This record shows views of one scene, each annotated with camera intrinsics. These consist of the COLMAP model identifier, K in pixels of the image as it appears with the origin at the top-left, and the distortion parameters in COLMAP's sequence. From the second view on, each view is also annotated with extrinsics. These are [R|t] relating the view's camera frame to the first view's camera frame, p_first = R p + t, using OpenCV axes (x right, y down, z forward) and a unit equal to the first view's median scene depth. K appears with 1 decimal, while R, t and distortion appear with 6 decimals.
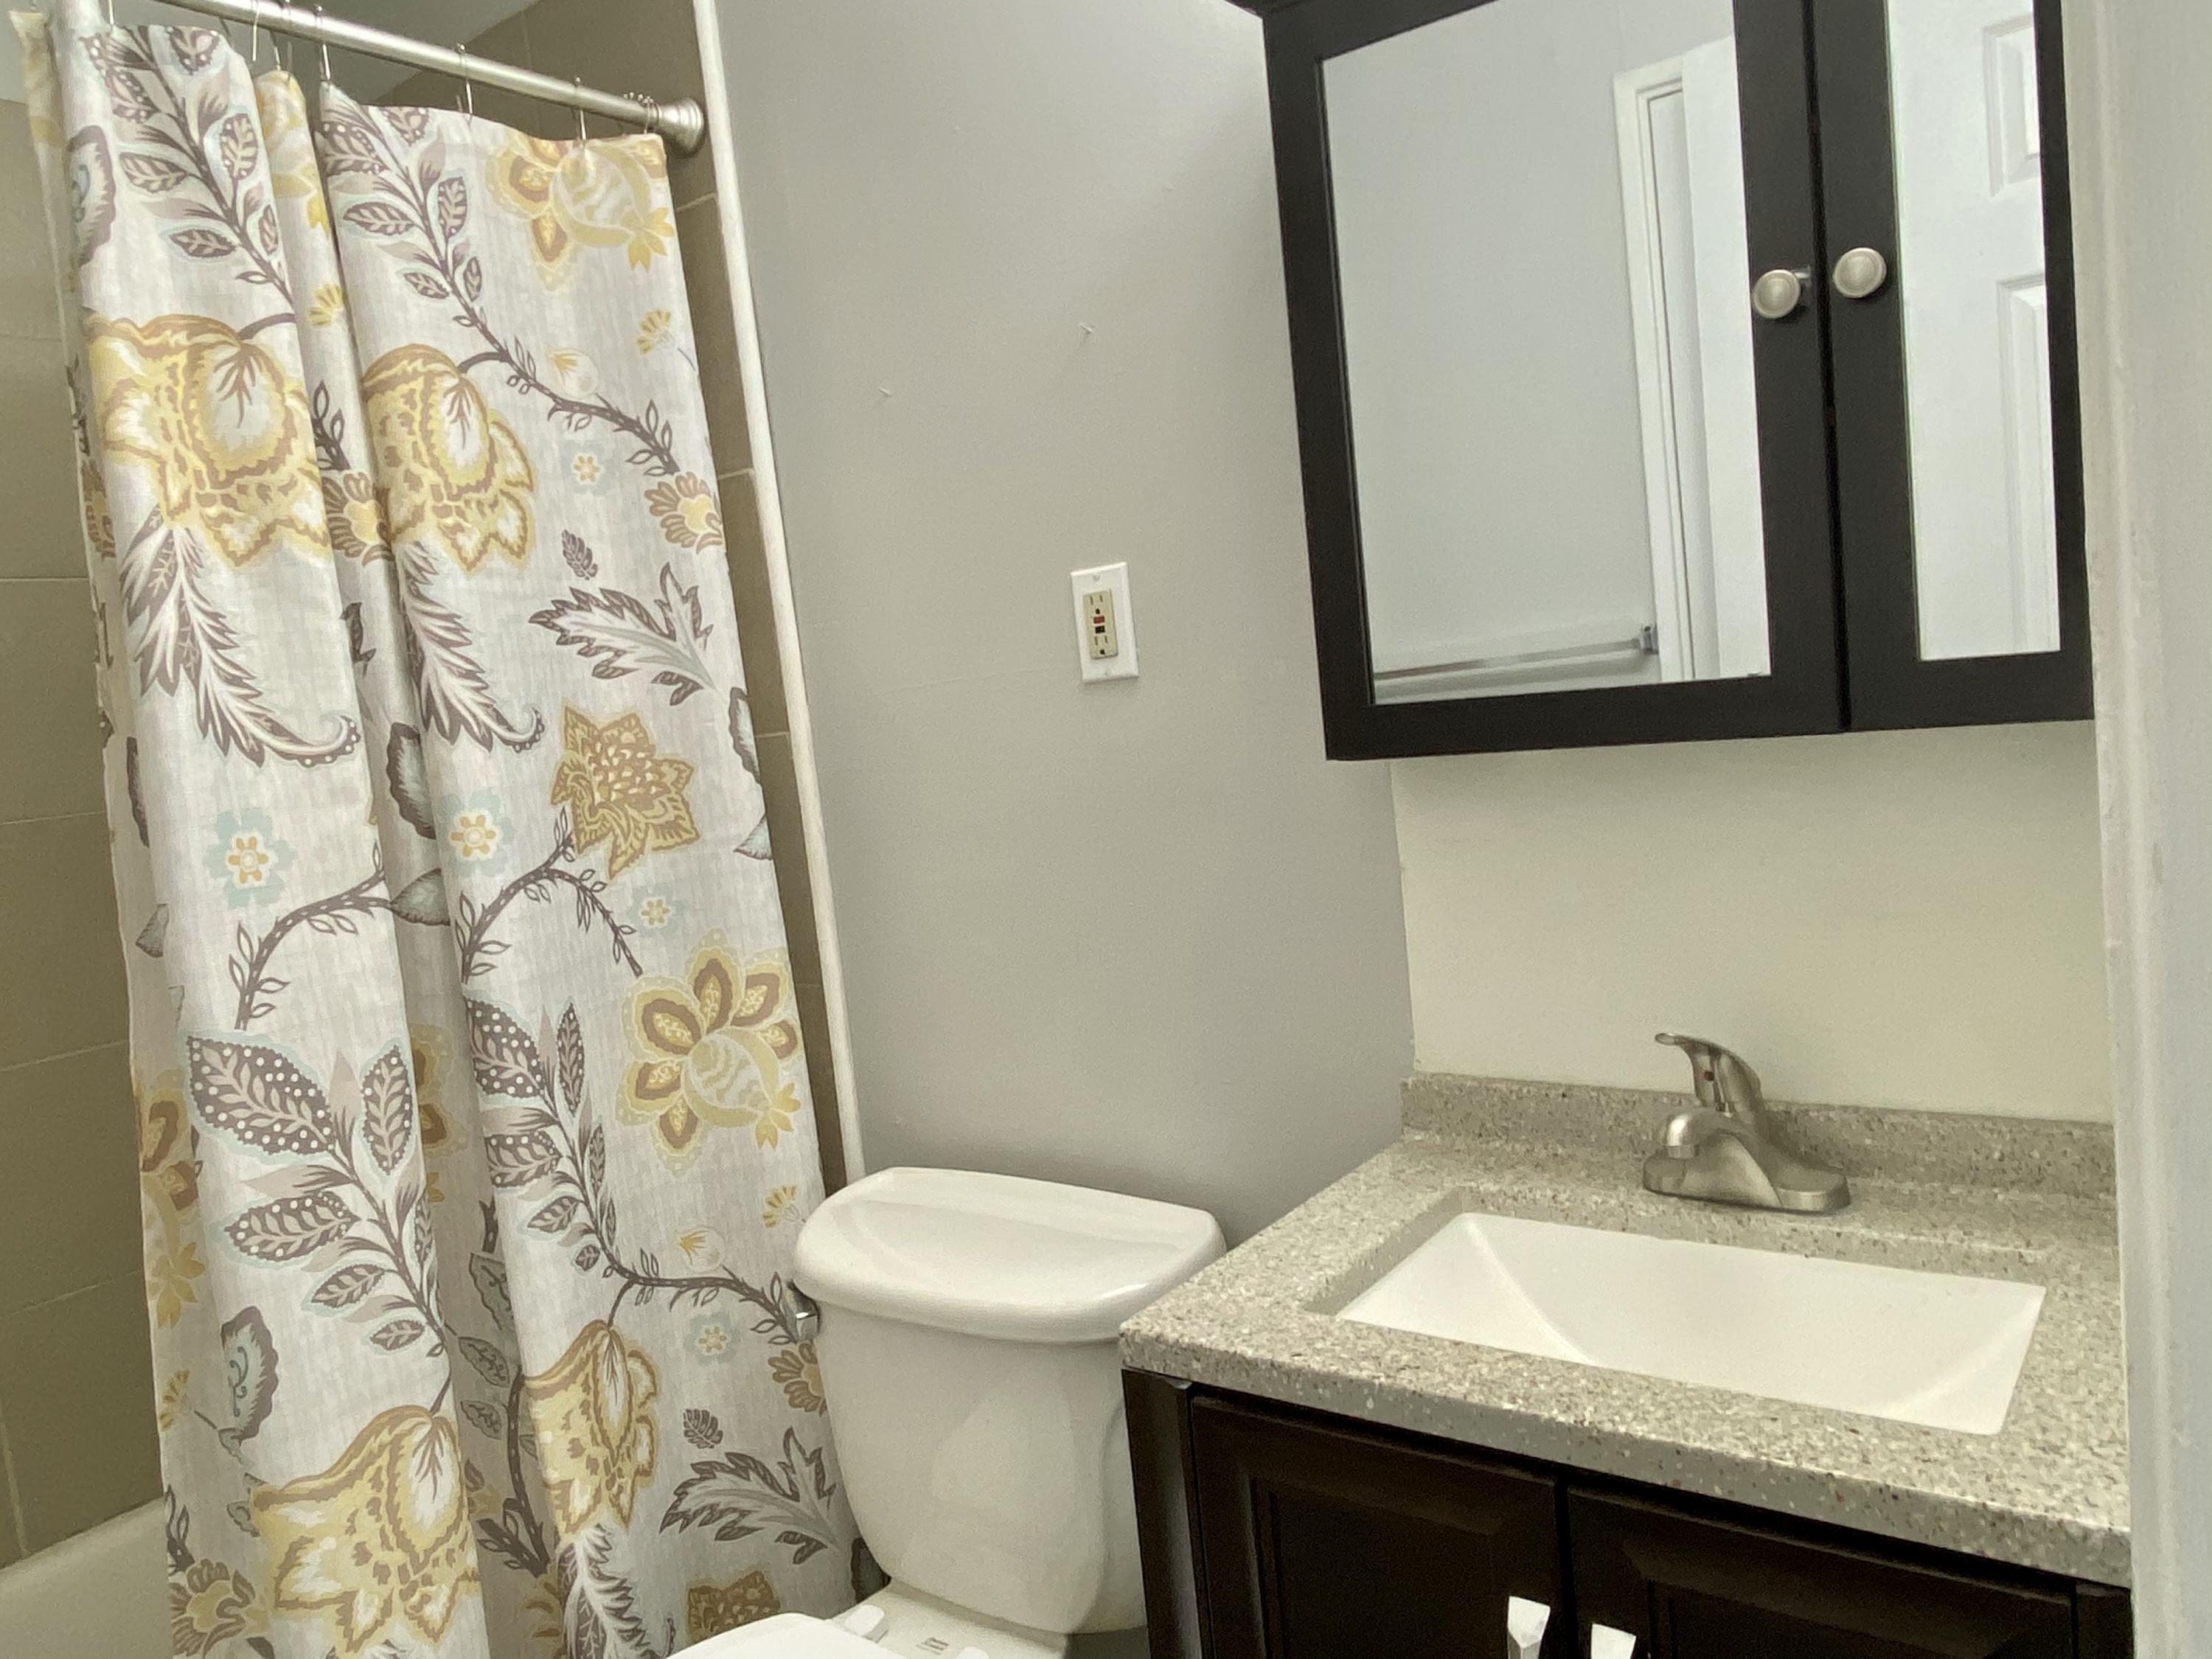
lens RADIAL K [[1574.1, 0, 1106.0], [0, 1574.1, 829.5], [0, 0, 1]] dist [0.038400, -0.049129]
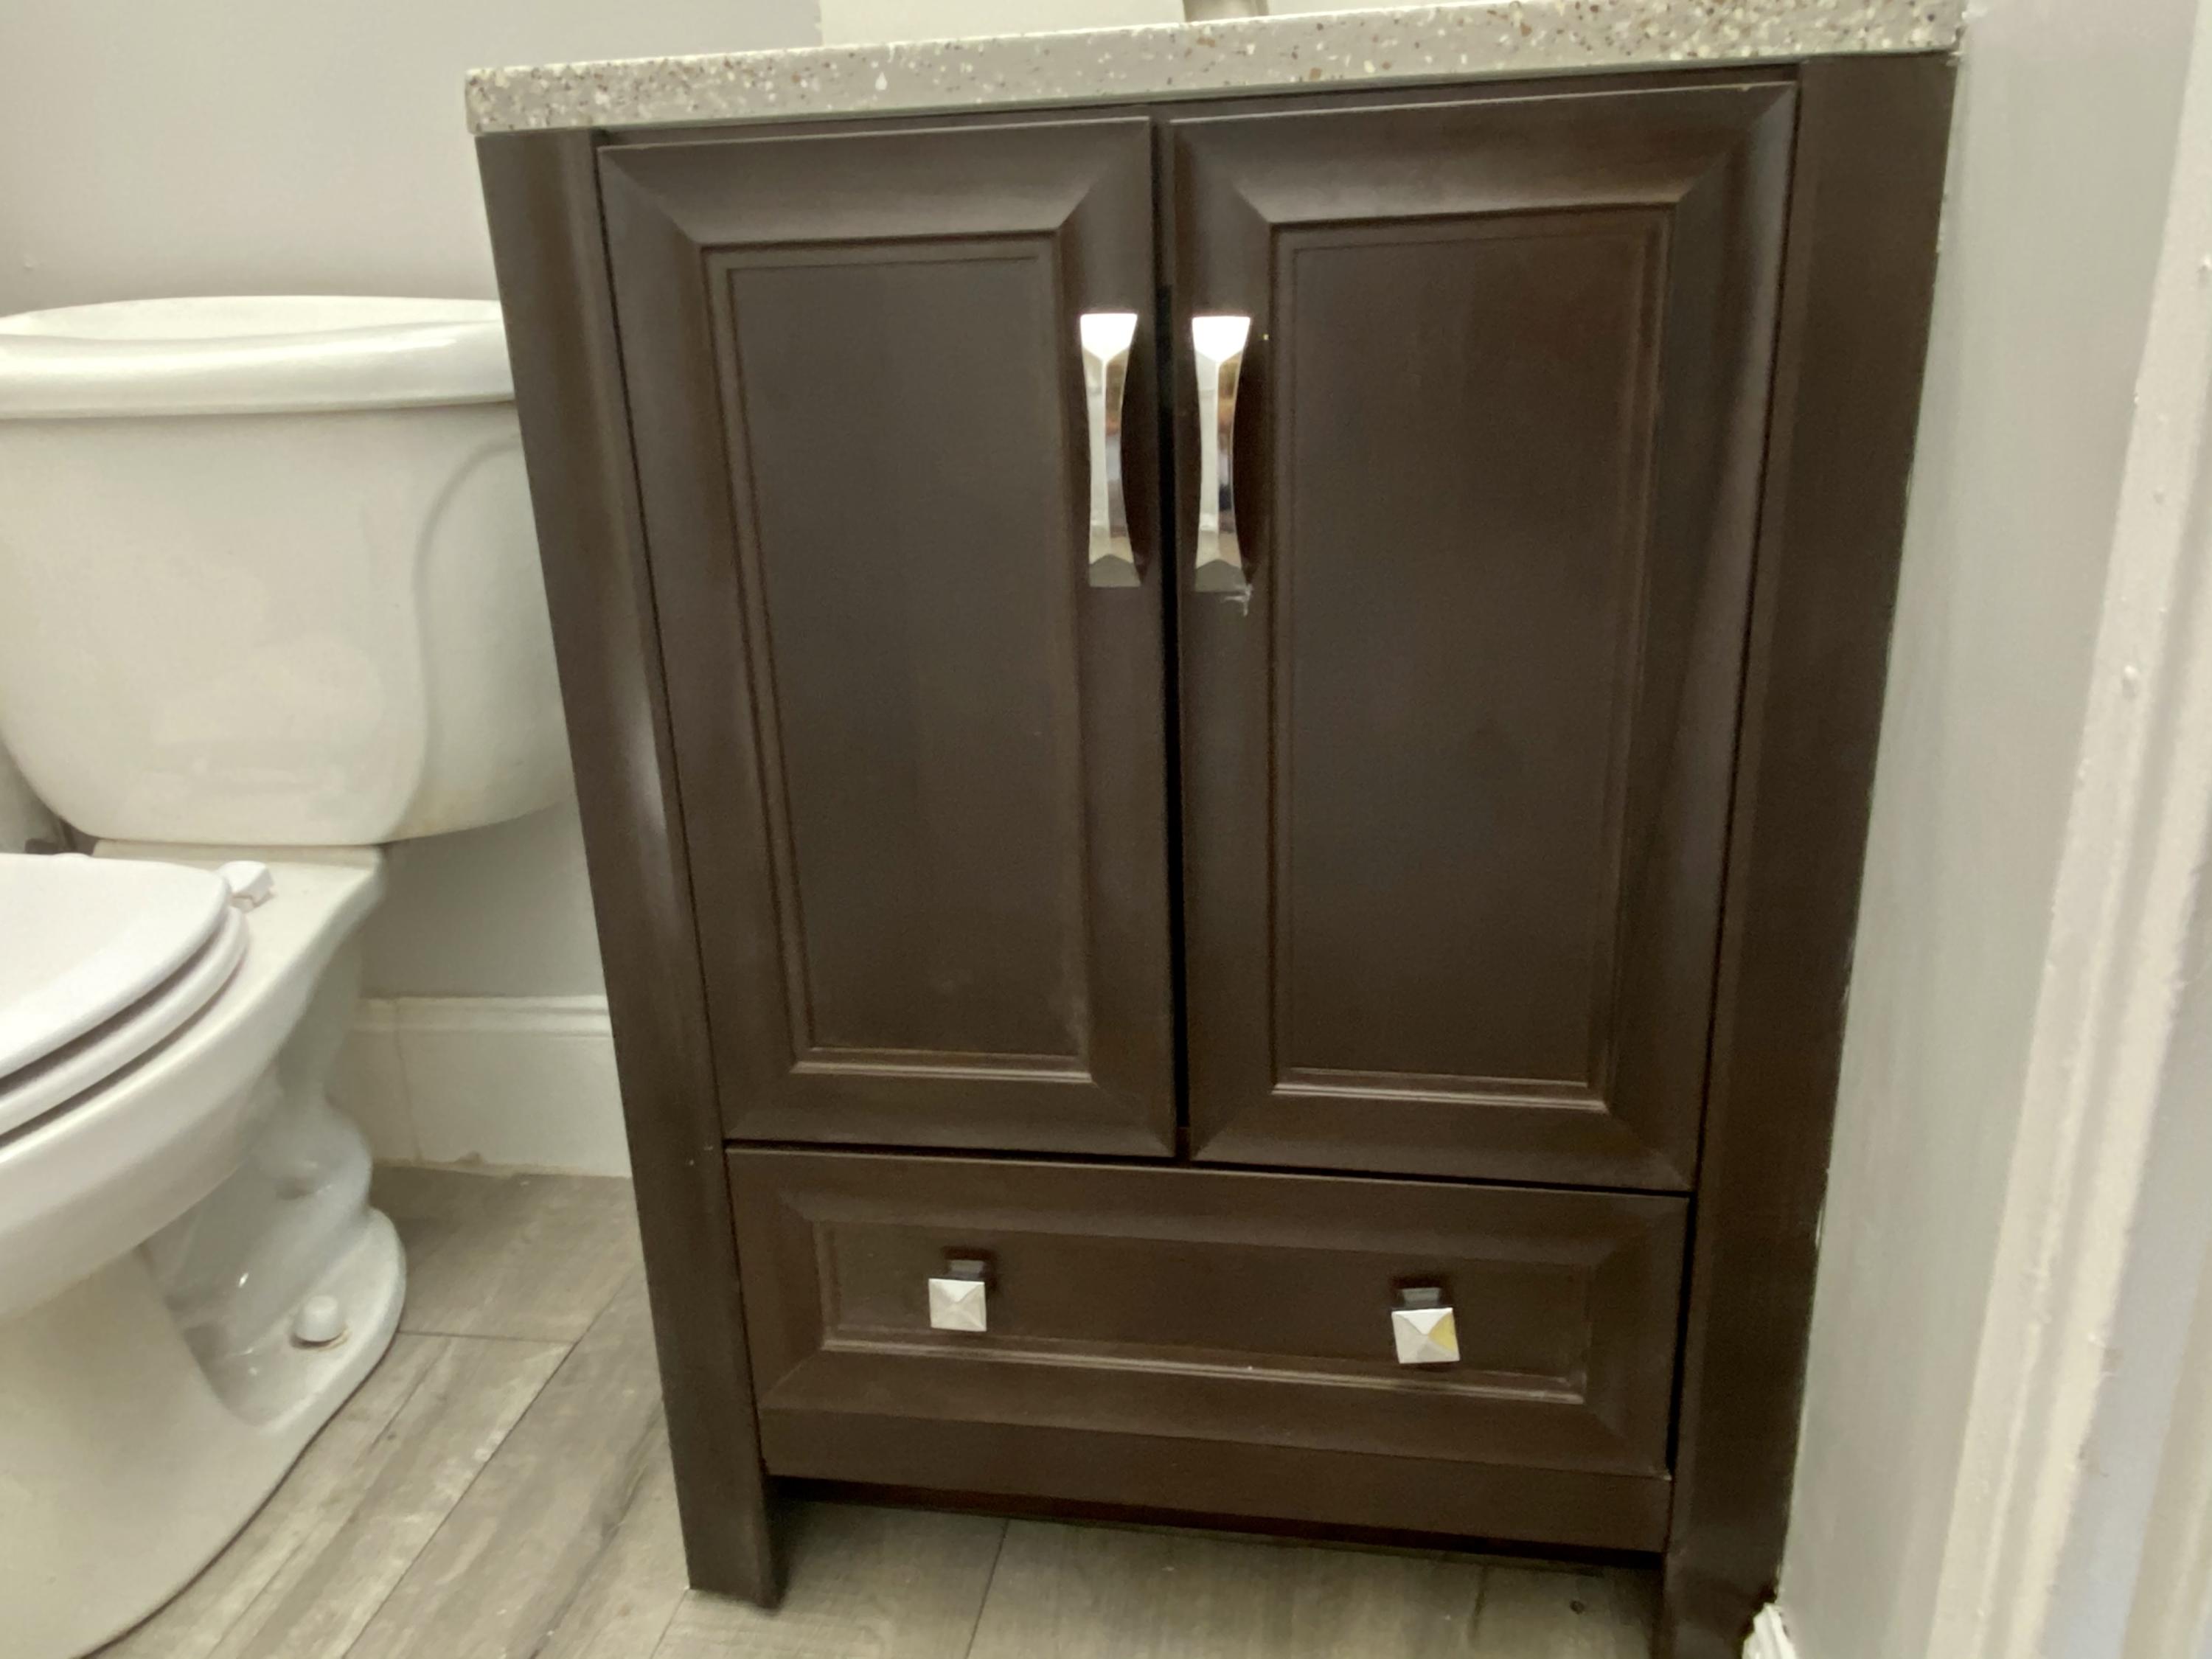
lens RADIAL K [[1574.1, 0, 1106.0], [0, 1574.1, 829.5], [0, 0, 1]] dist [0.038400, -0.049129]
pose [[0.888106, -0.086432, 0.451440, -0.094772], [-0.014789, 0.976279, 0.216011, 0.566343], [-0.459401, -0.198517, 0.865761, 0.302532]]
